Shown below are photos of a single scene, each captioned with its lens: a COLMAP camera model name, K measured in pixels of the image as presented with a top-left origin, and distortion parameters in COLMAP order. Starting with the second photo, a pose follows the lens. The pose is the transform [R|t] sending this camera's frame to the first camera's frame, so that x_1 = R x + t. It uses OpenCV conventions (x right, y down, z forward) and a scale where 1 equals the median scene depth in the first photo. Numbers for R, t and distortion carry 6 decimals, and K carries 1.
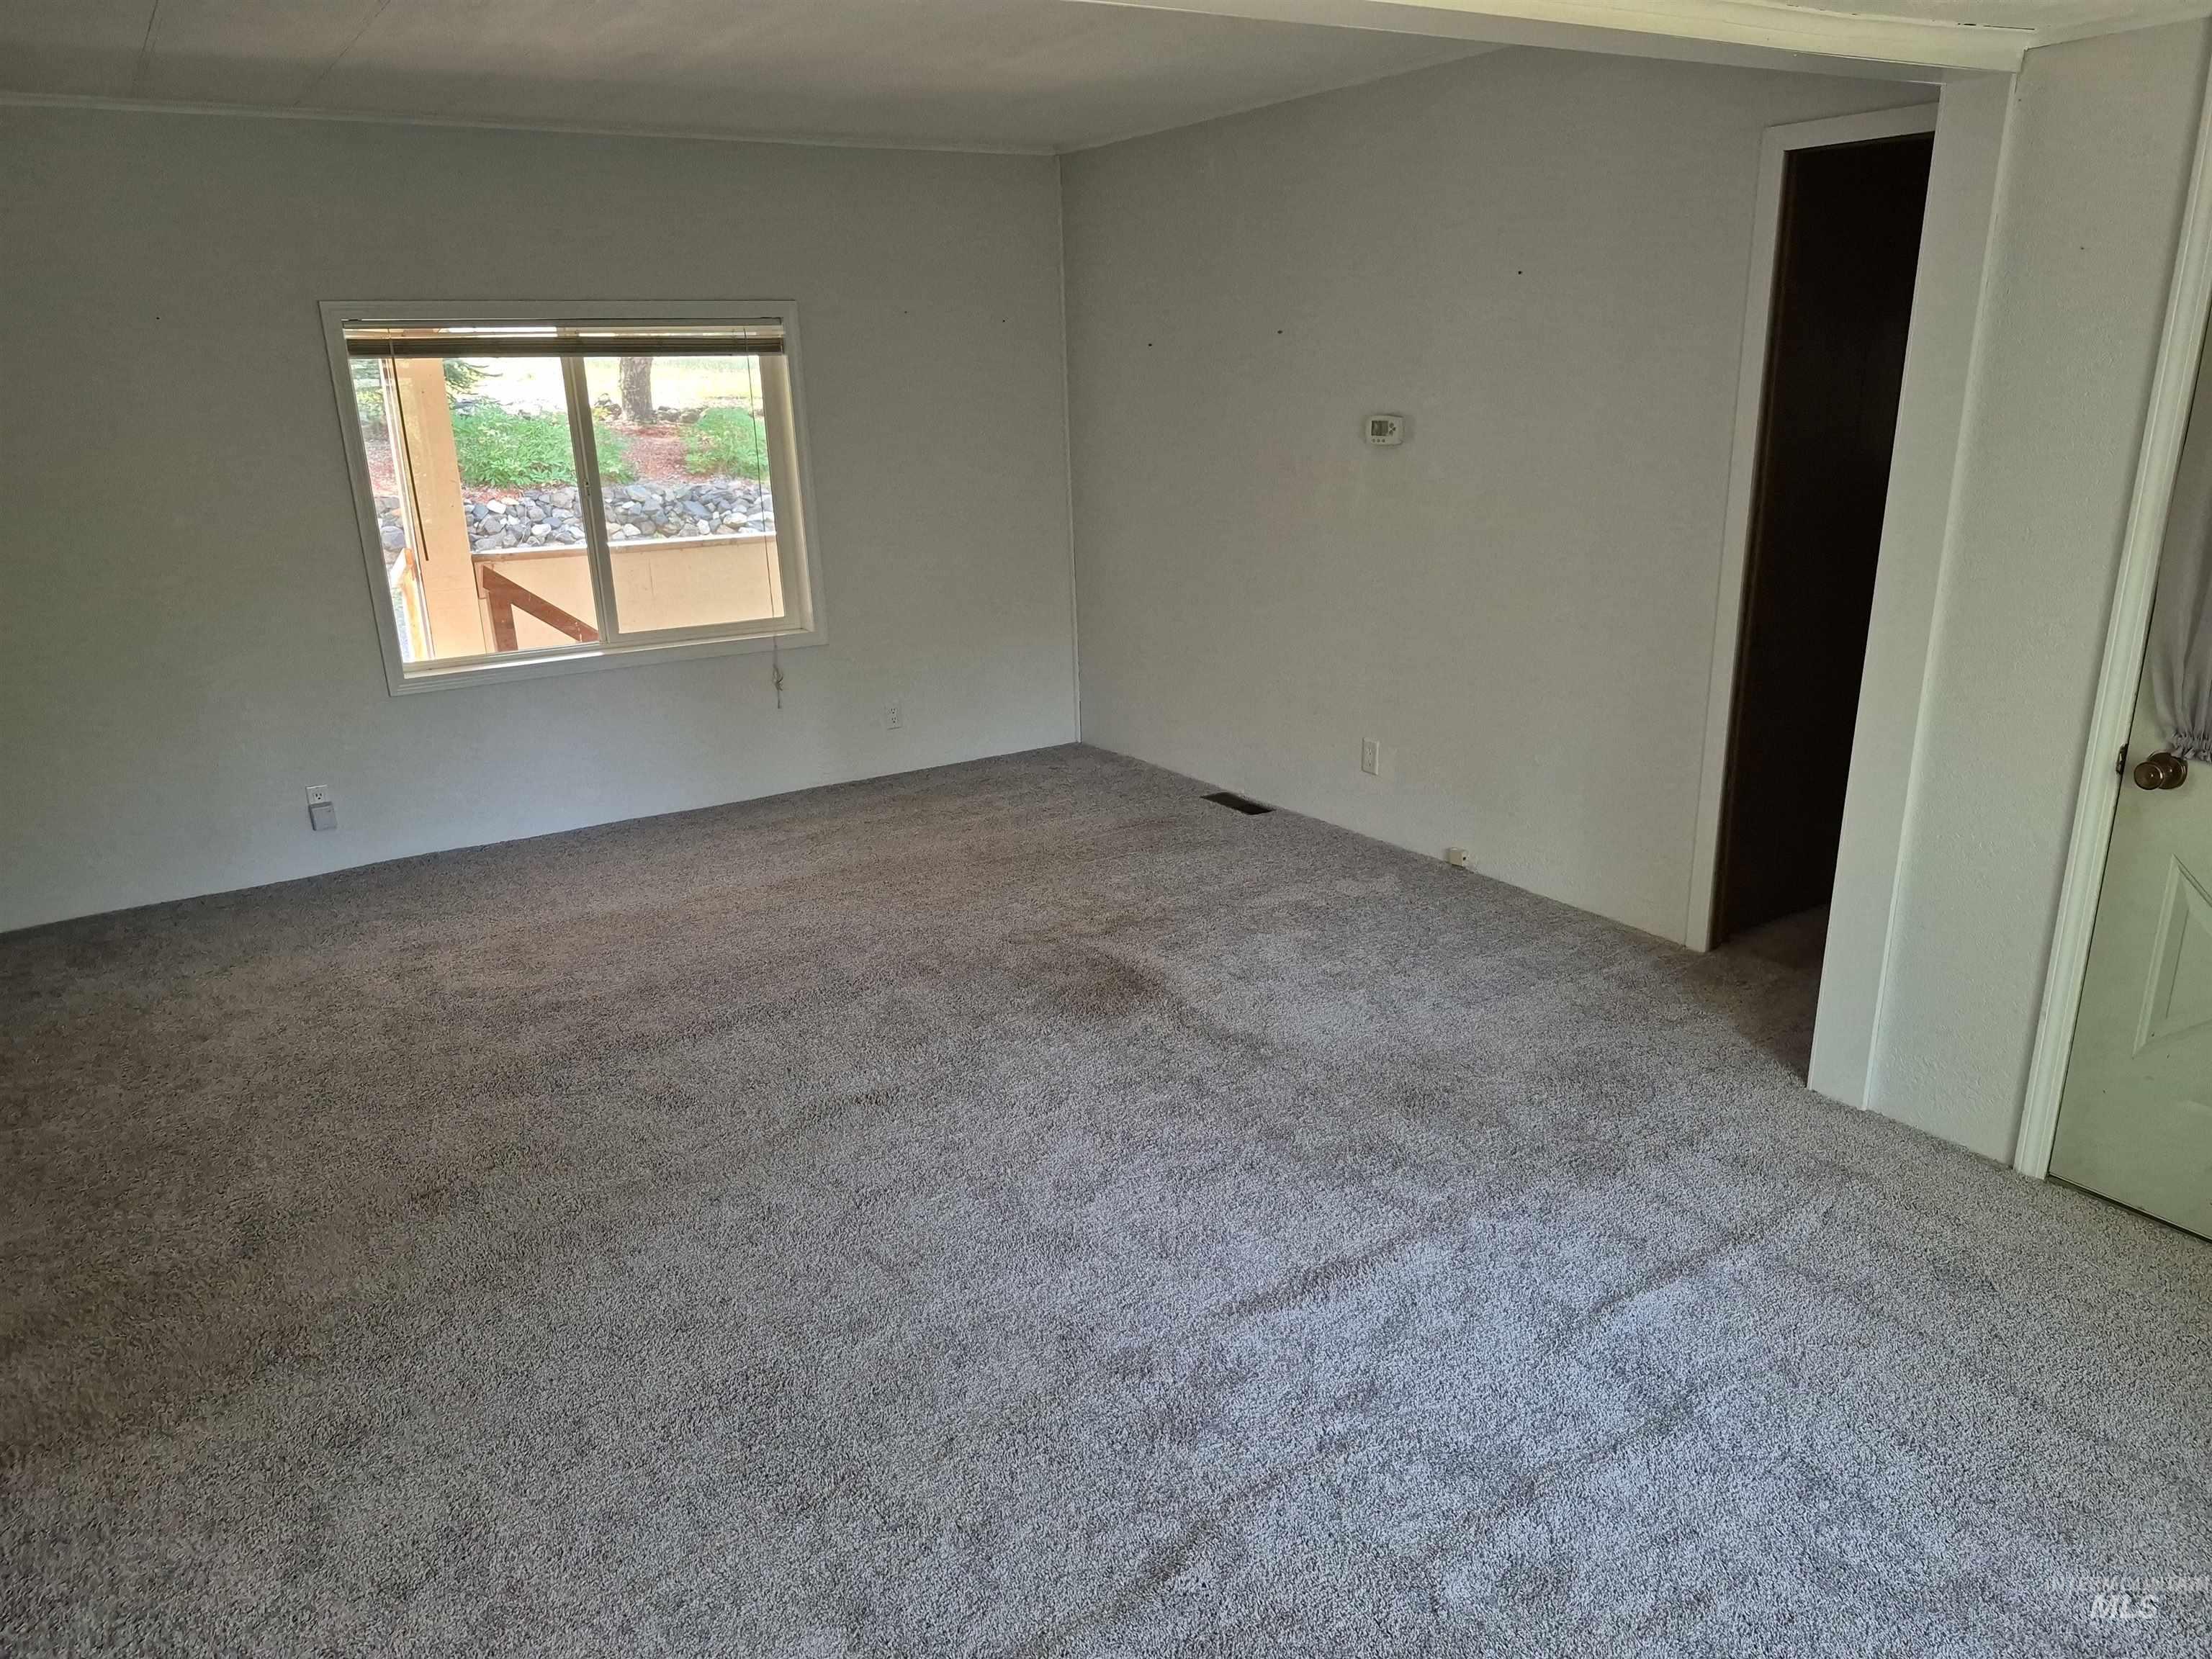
lens RADIAL K [[1535.1, 0, 1106.0], [0, 1535.1, 829.5], [0, 0, 1]] dist [0.116225, -0.170571]
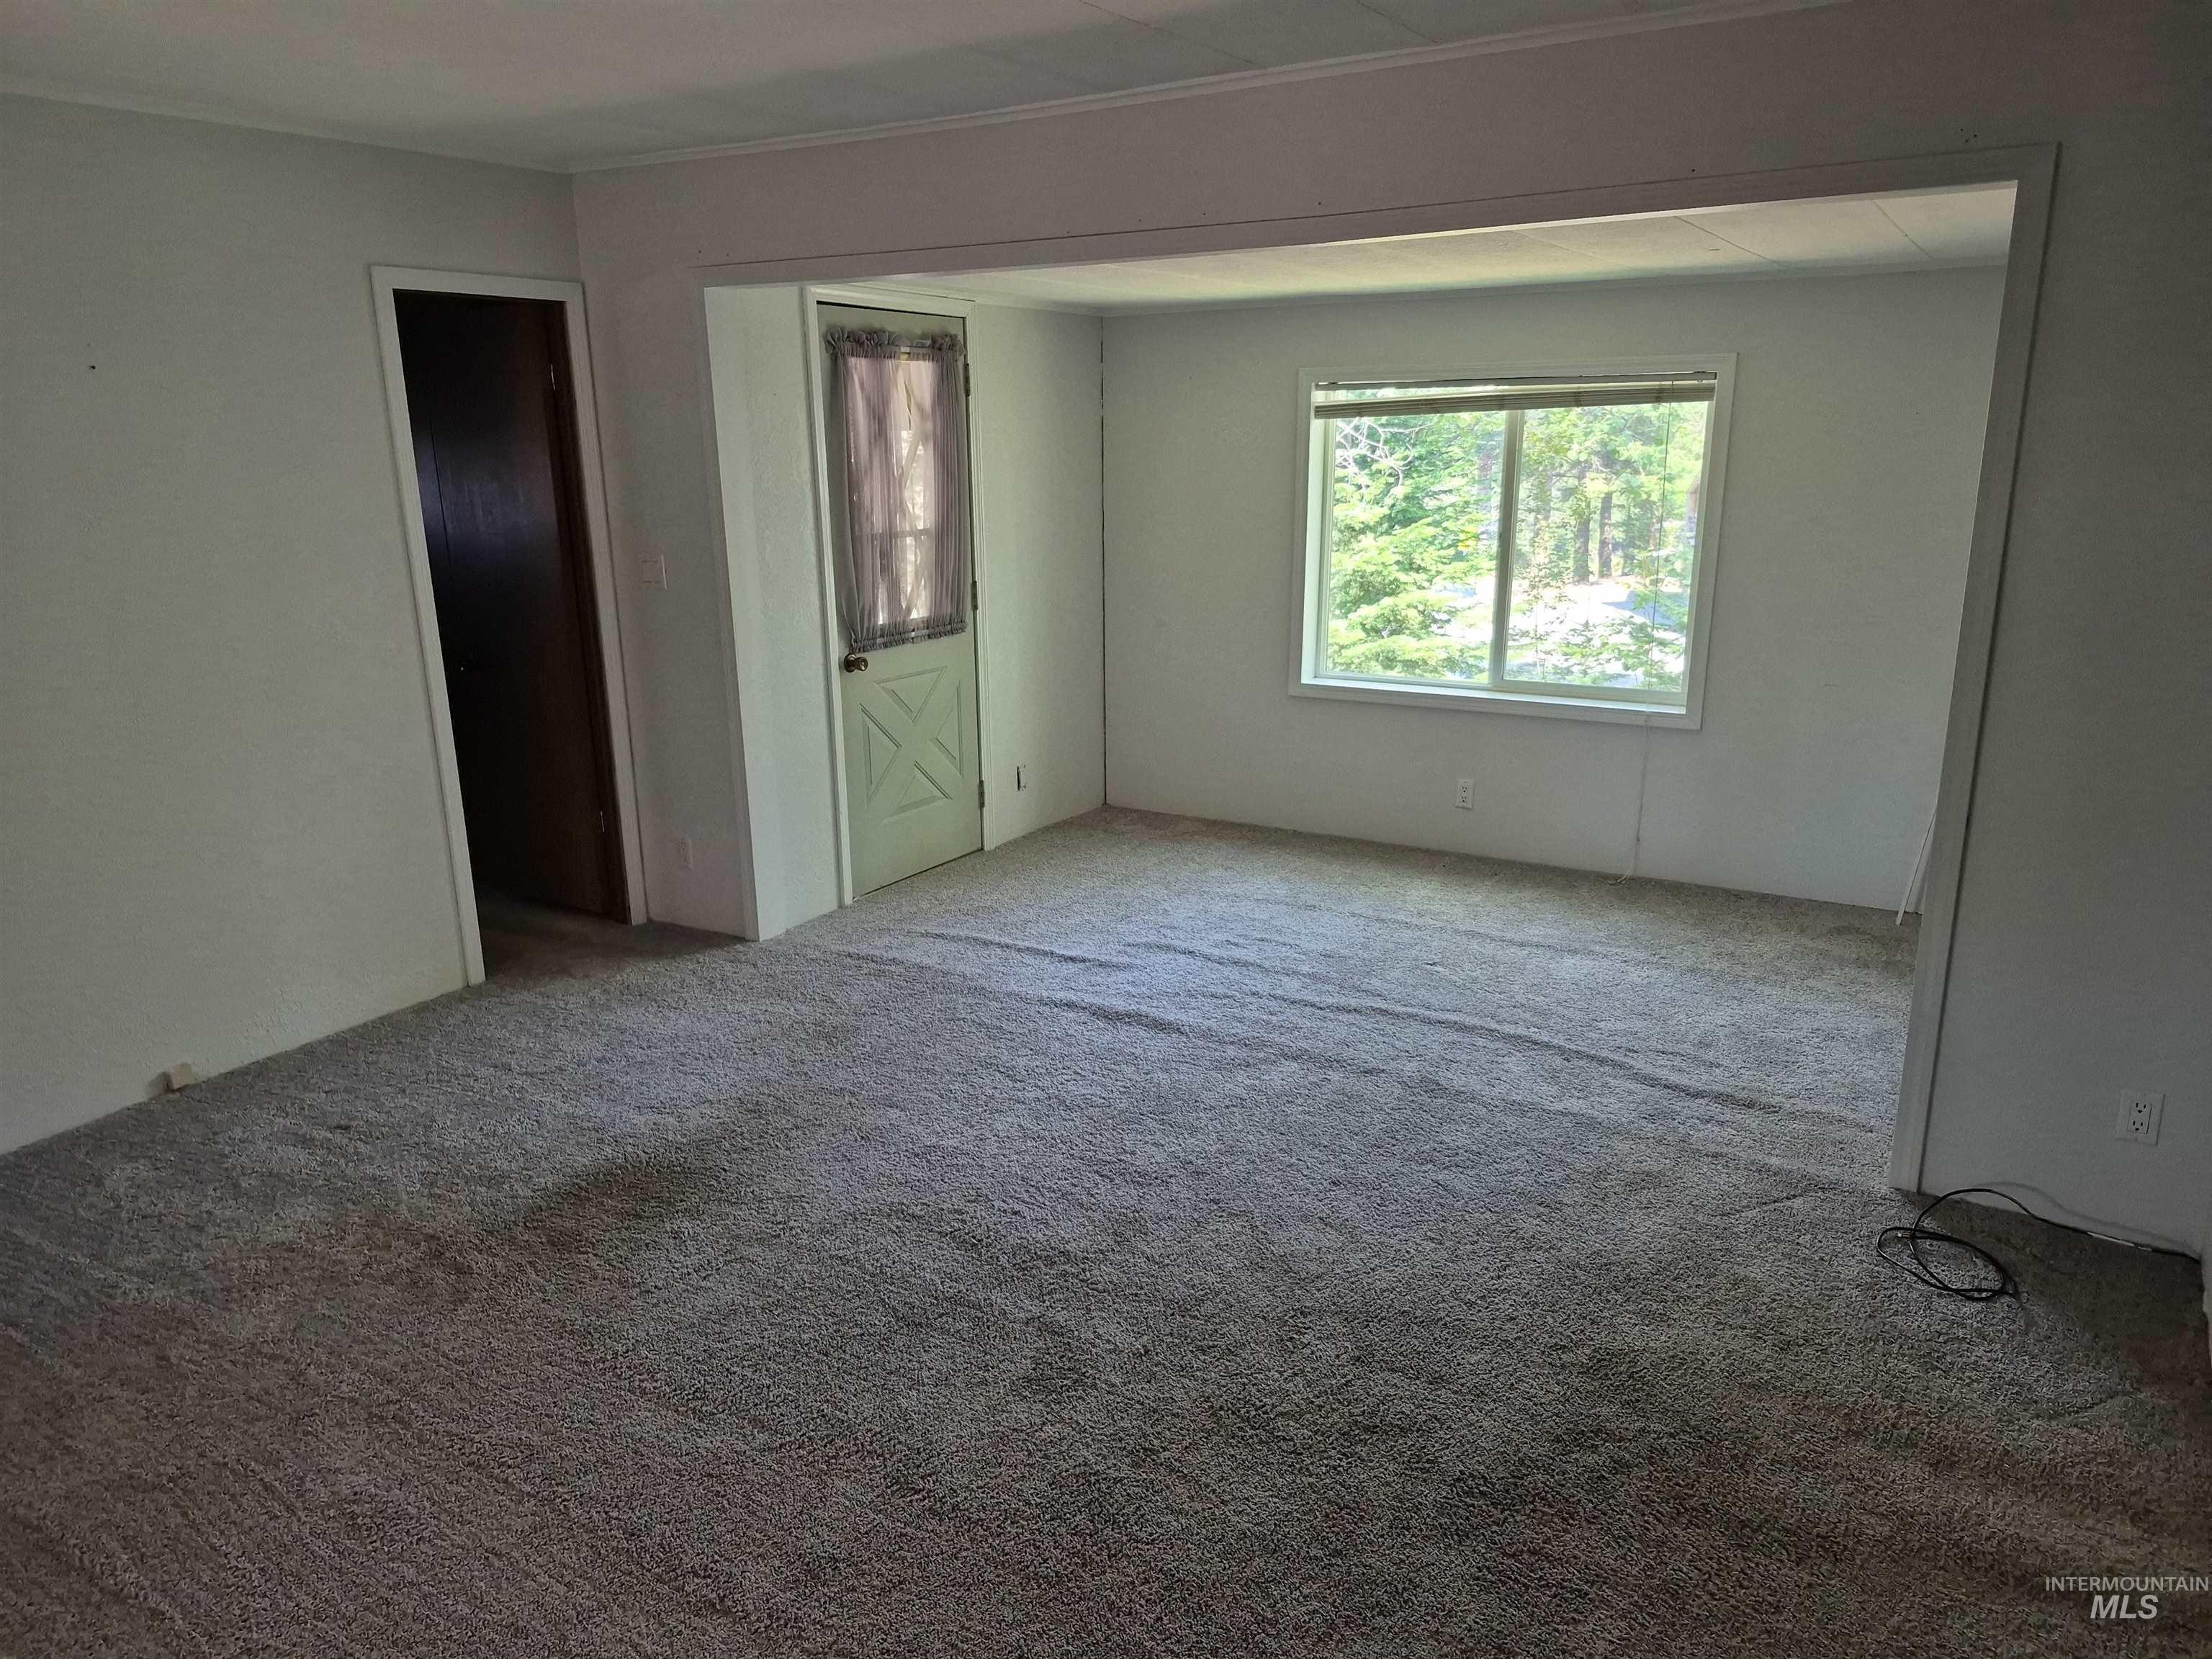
lens RADIAL K [[1535.1, 0, 1106.0], [0, 1535.1, 829.5], [0, 0, 1]] dist [0.116225, -0.170571]
pose [[-0.416533, -0.213219, 0.883763, -1.121844], [0.297697, 0.886523, 0.354194, -0.408739], [-0.858997, 0.410628, -0.305792, 1.352314]]
